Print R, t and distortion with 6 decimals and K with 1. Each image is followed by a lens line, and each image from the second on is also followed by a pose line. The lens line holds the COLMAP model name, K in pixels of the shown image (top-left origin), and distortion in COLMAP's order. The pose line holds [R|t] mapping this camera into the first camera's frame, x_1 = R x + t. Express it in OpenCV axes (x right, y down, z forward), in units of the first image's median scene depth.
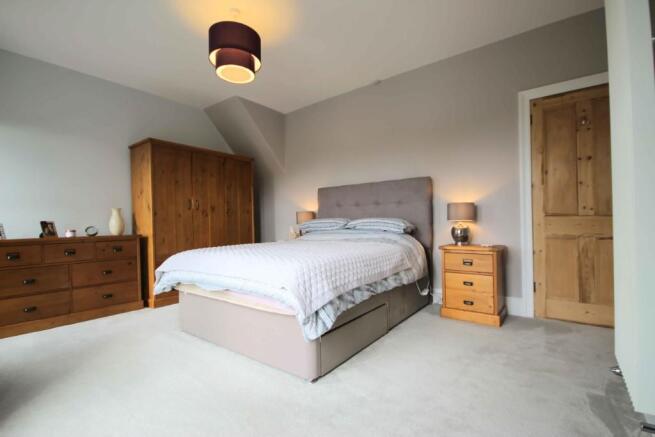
lens RADIAL K [[305.8, 0, 326.1], [0, 305.8, 222.5], [0, 0, 1]] dist [-0.000163, 0.000017]
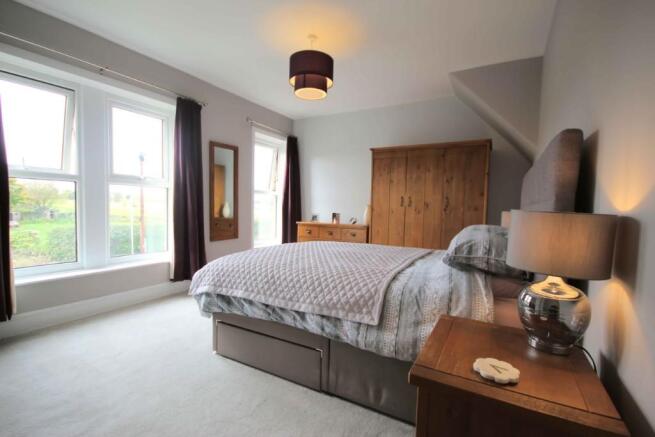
lens RADIAL K [[305.8, 0, 326.1], [0, 305.8, 222.5], [0, 0, 1]] dist [-0.000163, 0.000017]
pose [[0.131200, 0.074105, -0.988582, 0.588739], [-0.024231, 0.997144, 0.071531, -0.057524], [0.991060, 0.014570, 0.132621, 0.610327]]
